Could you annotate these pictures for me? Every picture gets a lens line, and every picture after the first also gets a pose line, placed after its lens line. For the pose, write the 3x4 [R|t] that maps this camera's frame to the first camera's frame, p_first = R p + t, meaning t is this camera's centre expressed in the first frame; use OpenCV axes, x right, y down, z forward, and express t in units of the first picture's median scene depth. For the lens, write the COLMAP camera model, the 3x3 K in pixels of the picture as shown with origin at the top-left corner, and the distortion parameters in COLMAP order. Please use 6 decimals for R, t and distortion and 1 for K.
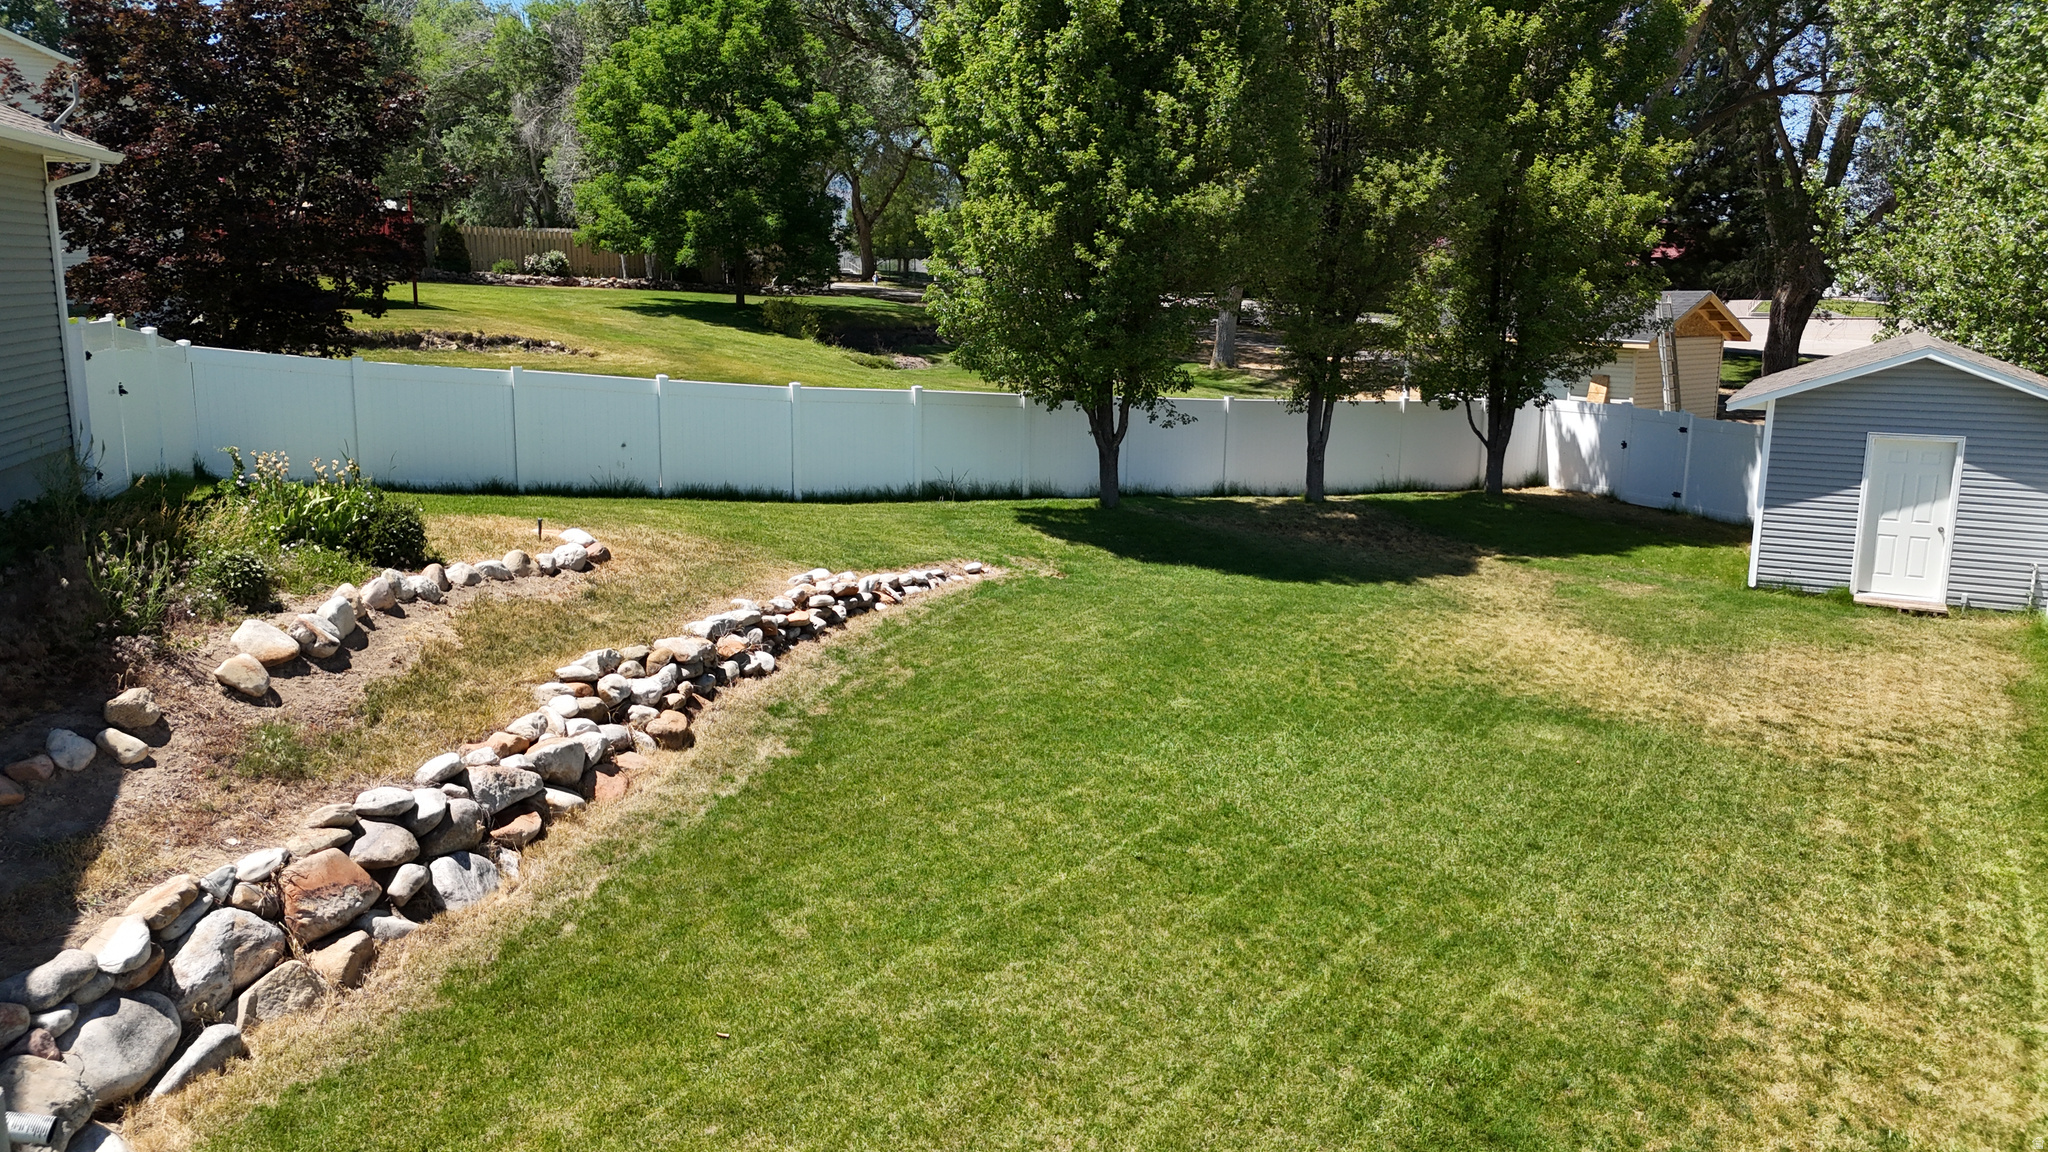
lens RADIAL K [[1506.1, 0, 1024.4], [0, 1506.1, 574.0], [0, 0, 1]] dist [0.077301, -0.076343]
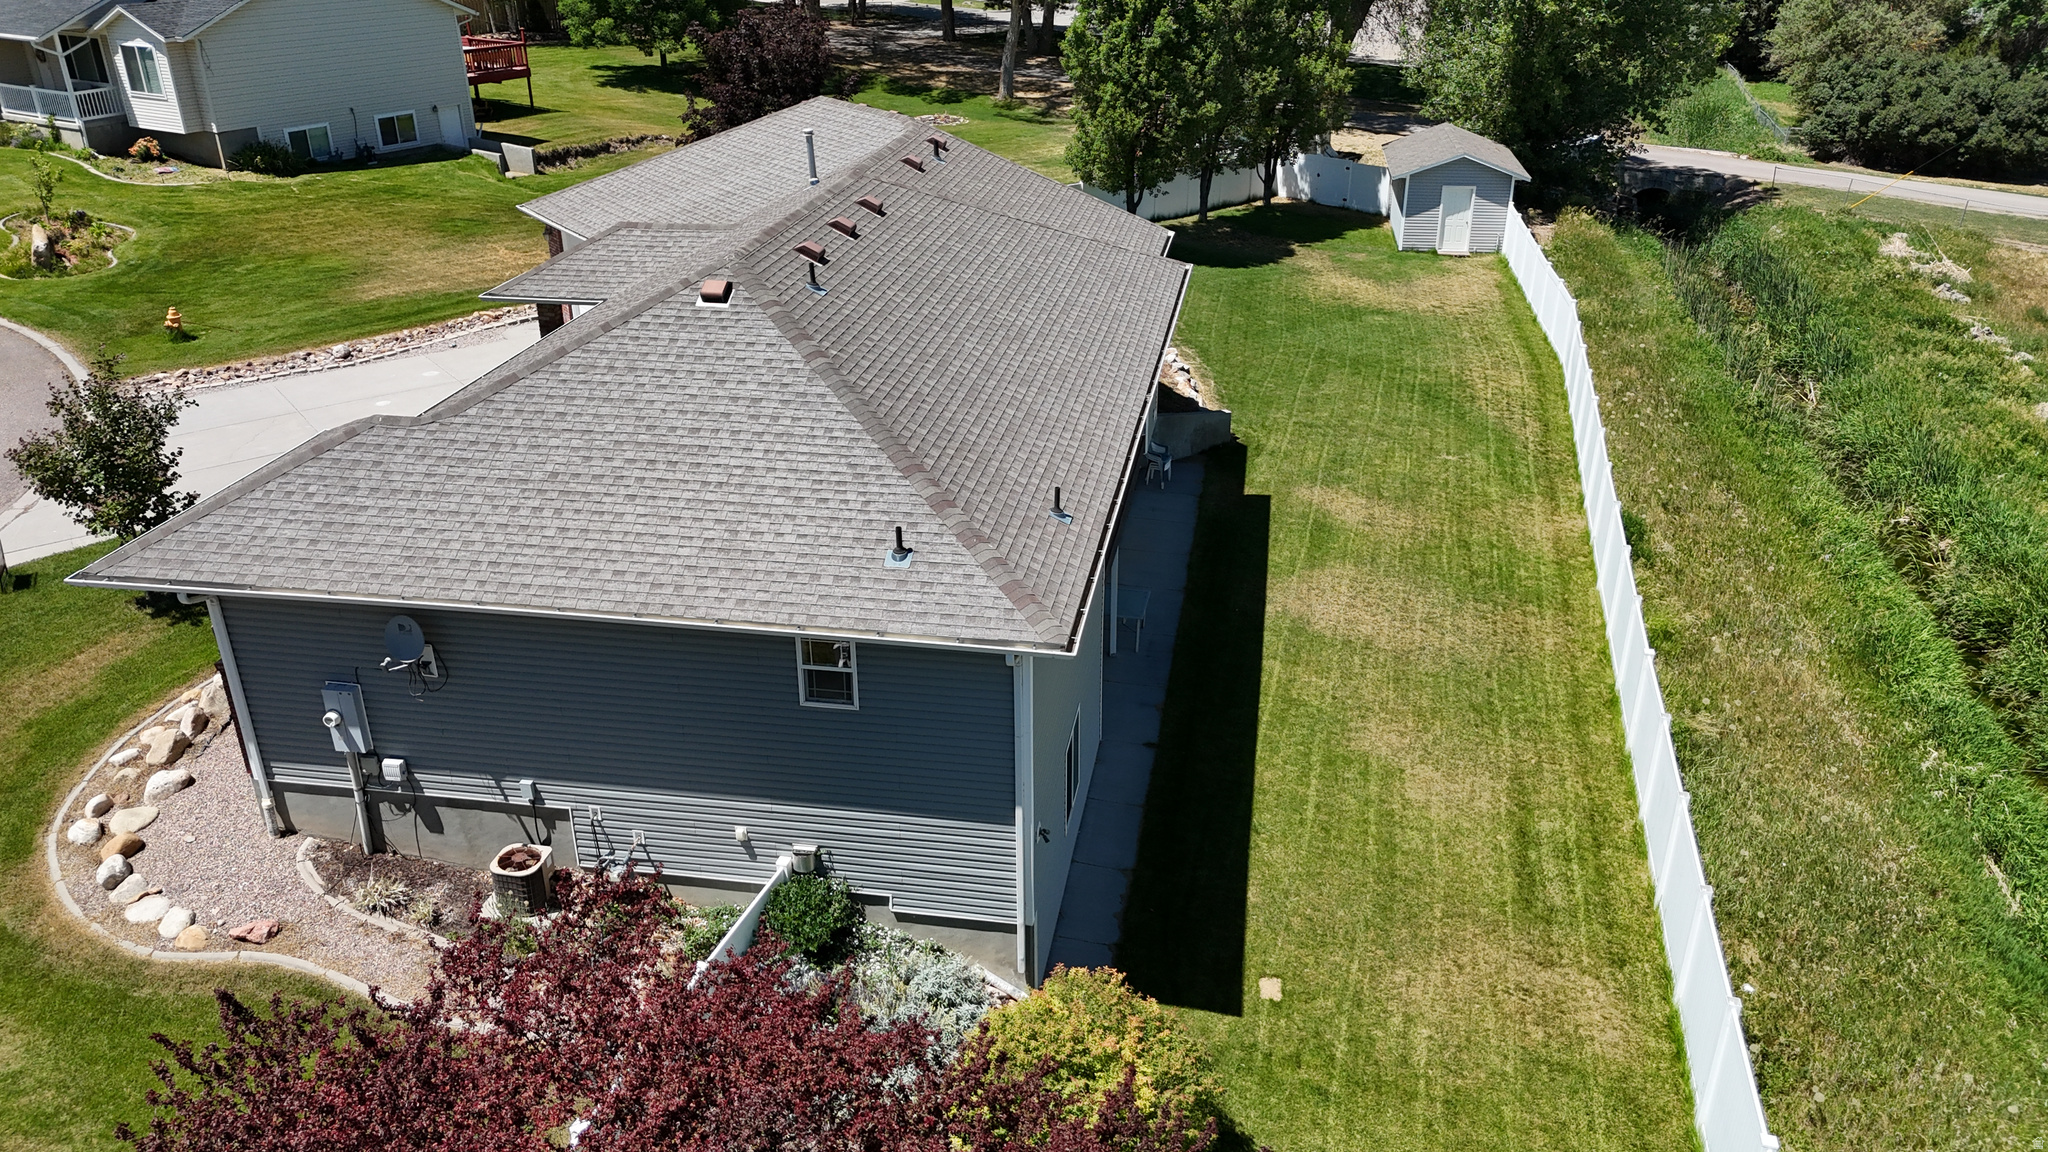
lens RADIAL K [[1506.1, 0, 1018.4], [0, 1506.1, 581.8], [0, 0, 1]] dist [0.077301, -0.076343]
pose [[0.940804, -0.160019, 0.298801, -1.213164], [0.080379, 0.961726, 0.261959, -0.220994], [-0.329283, -0.222434, 0.917658, -1.539508]]
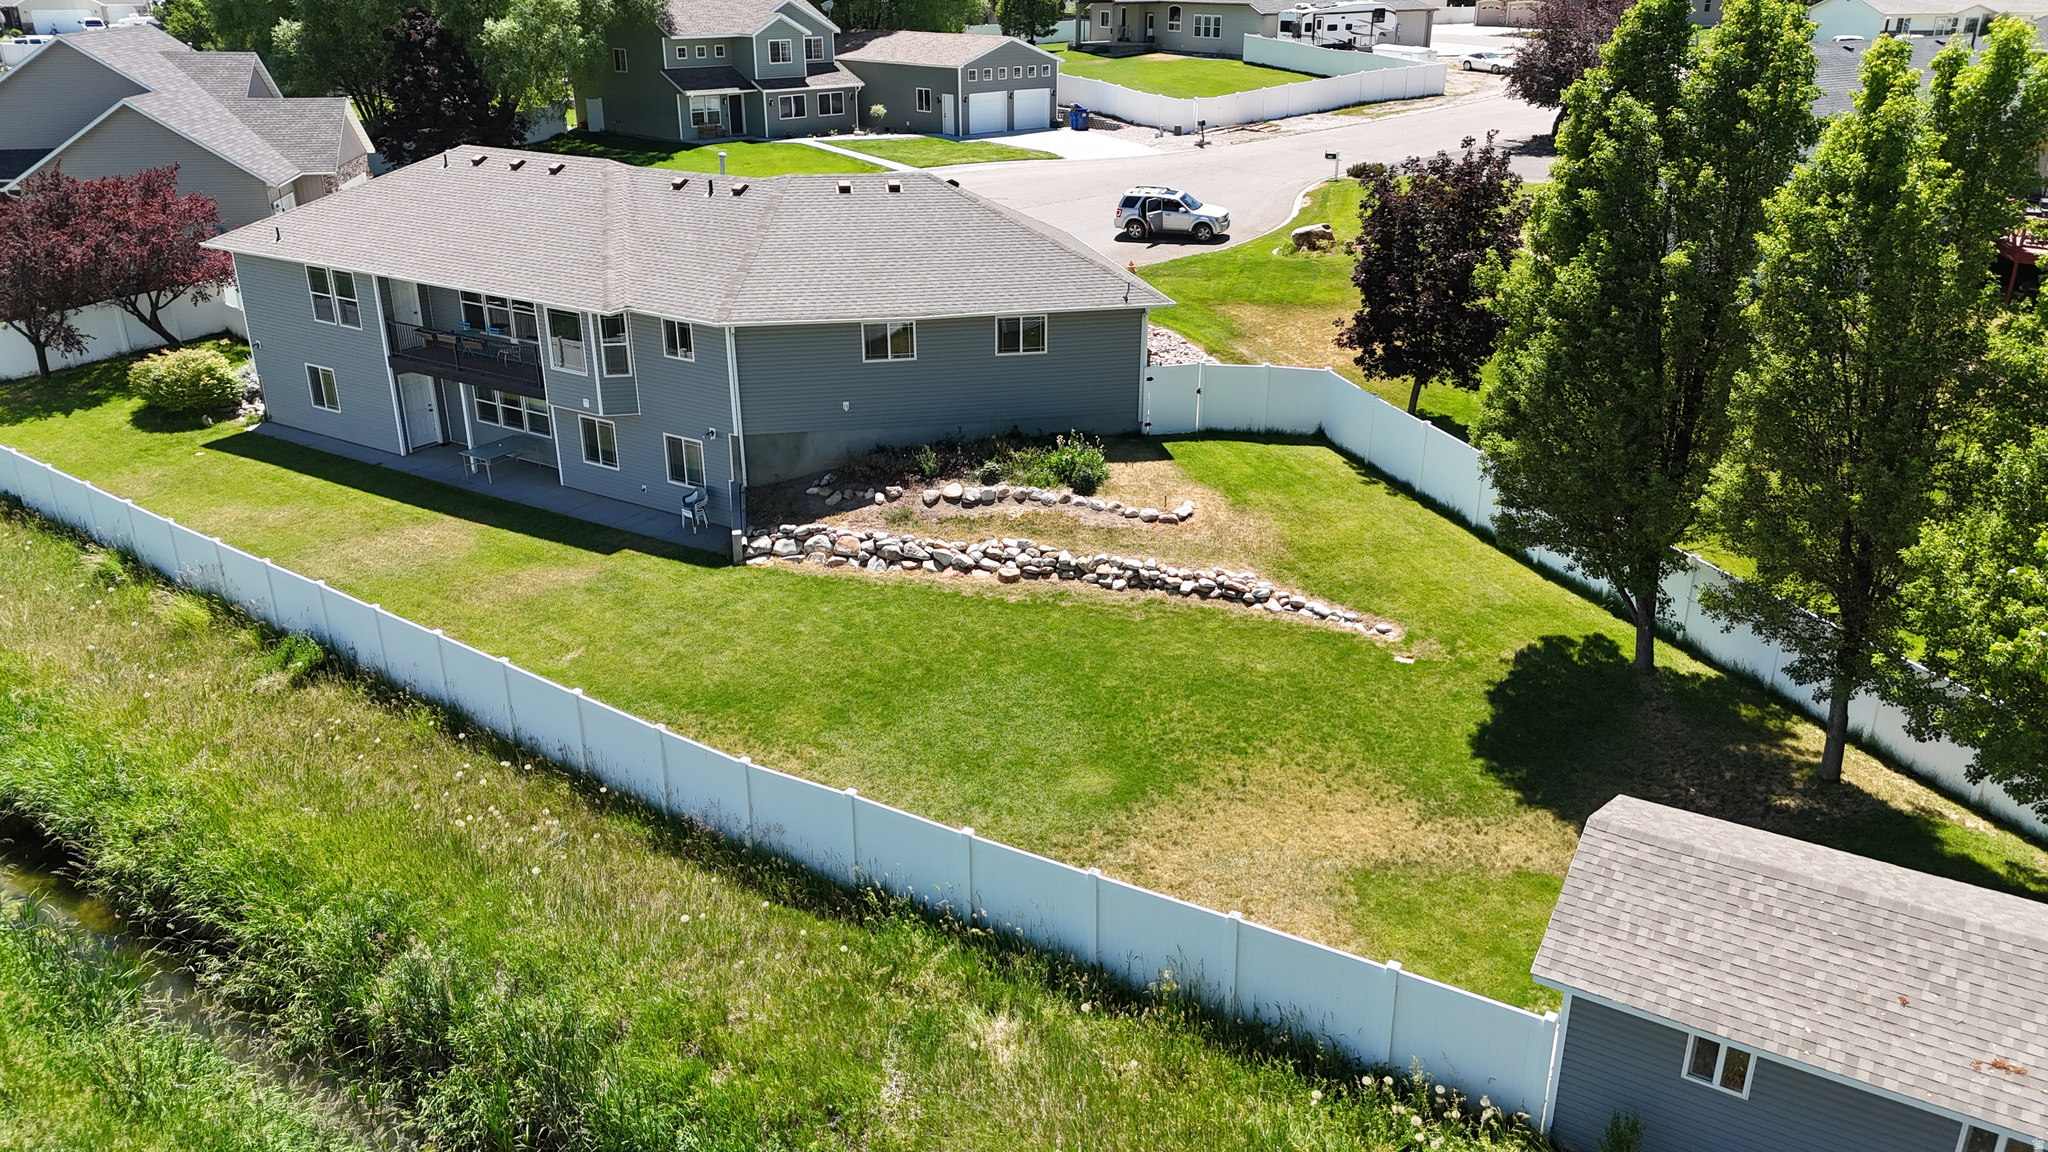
lens RADIAL K [[1506.1, 0, 1030.8], [0, 1506.1, 569.1], [0, 0, 1]] dist [0.077301, -0.076343]
pose [[-0.048317, 0.362798, -0.930614, 1.692003], [-0.194192, 0.910512, 0.365044, -0.669172], [0.979773, 0.198355, 0.026459, 0.733837]]
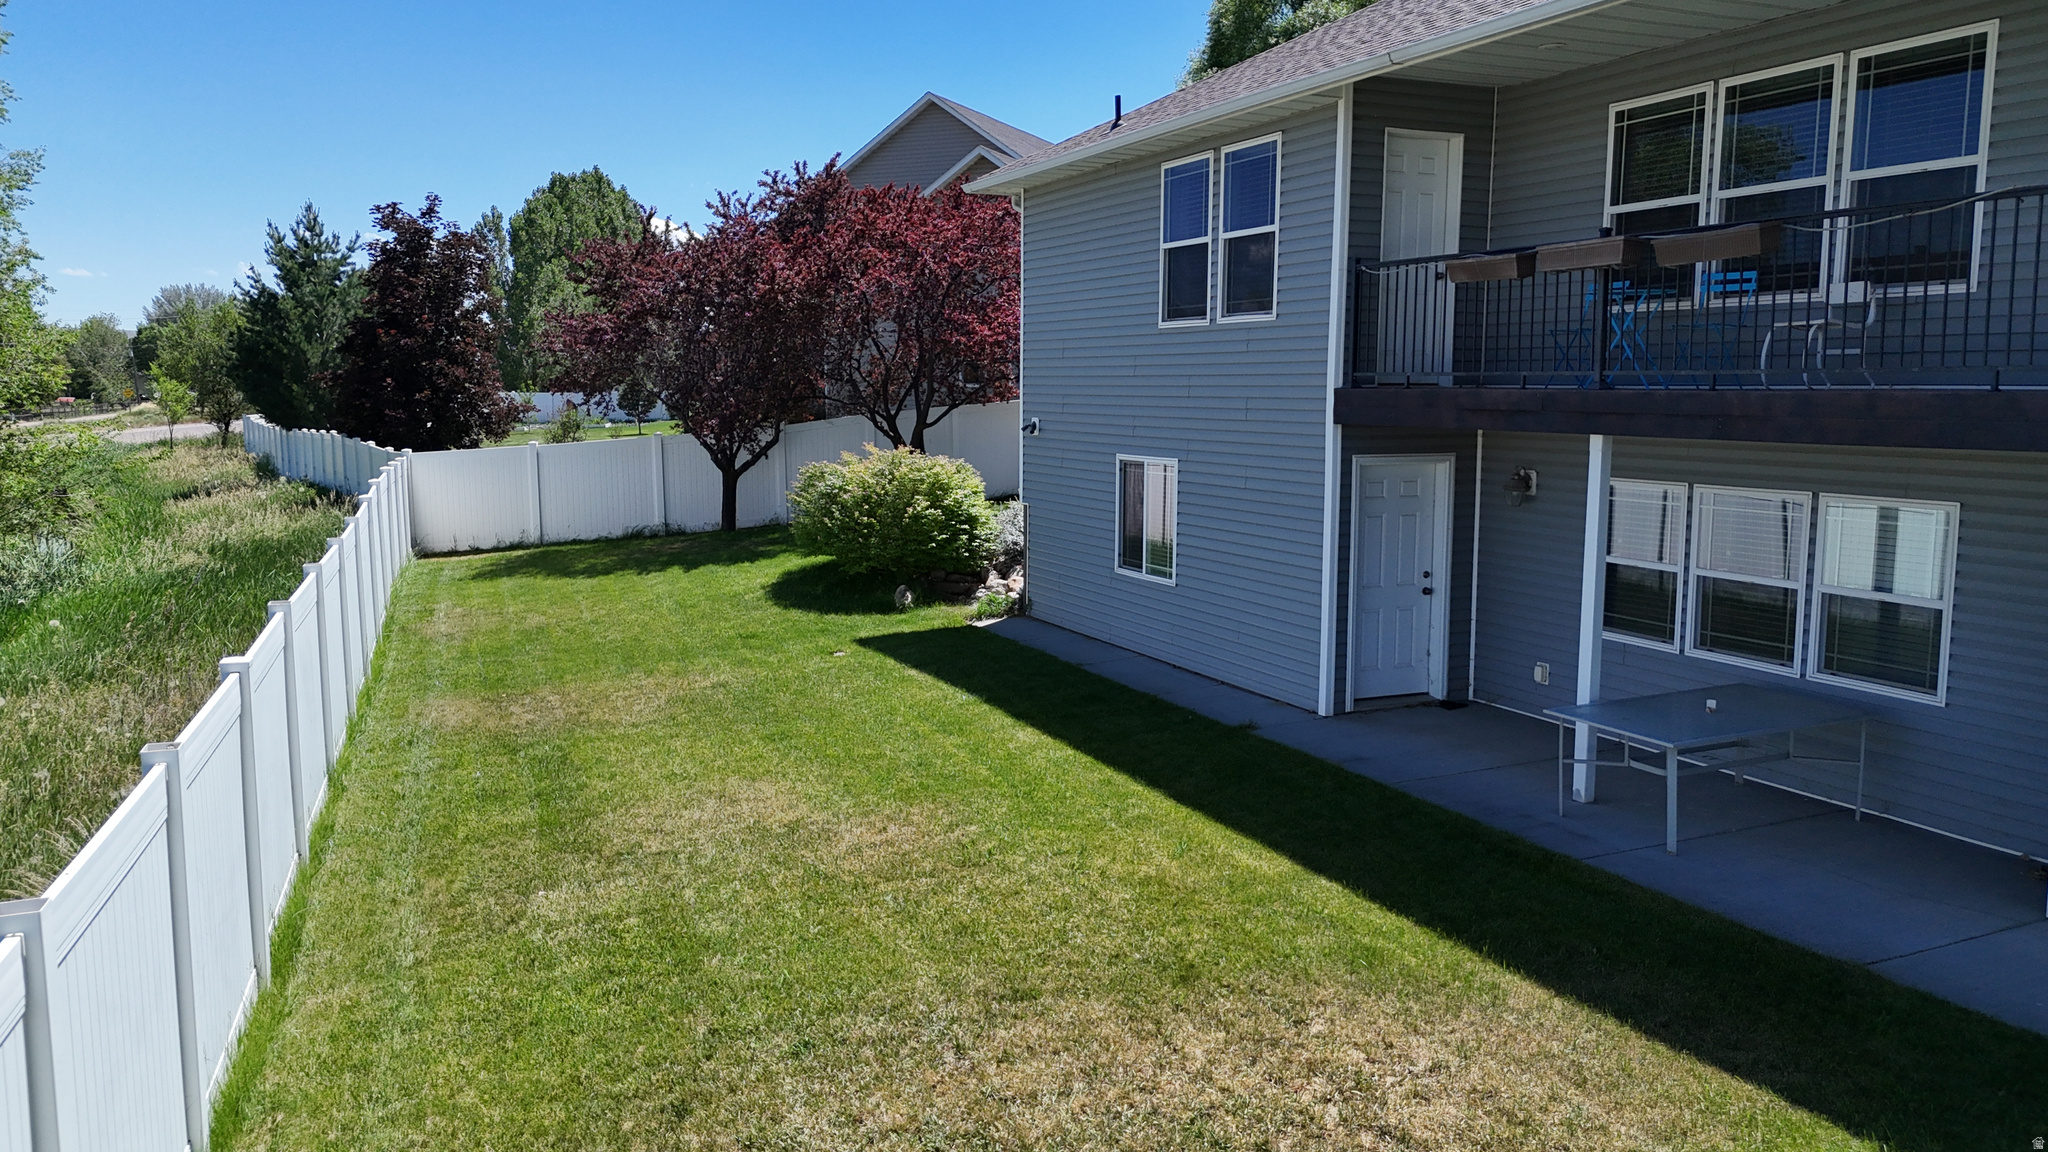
lens RADIAL K [[1506.1, 0, 1025.0], [0, 1506.1, 569.7], [0, 0, 1]] dist [0.077301, -0.076343]
pose [[-0.582091, 0.087428, -0.808410, -0.003983], [-0.166371, 0.960364, 0.223656, 0.080299], [0.795922, 0.264684, -0.544473, 0.008147]]
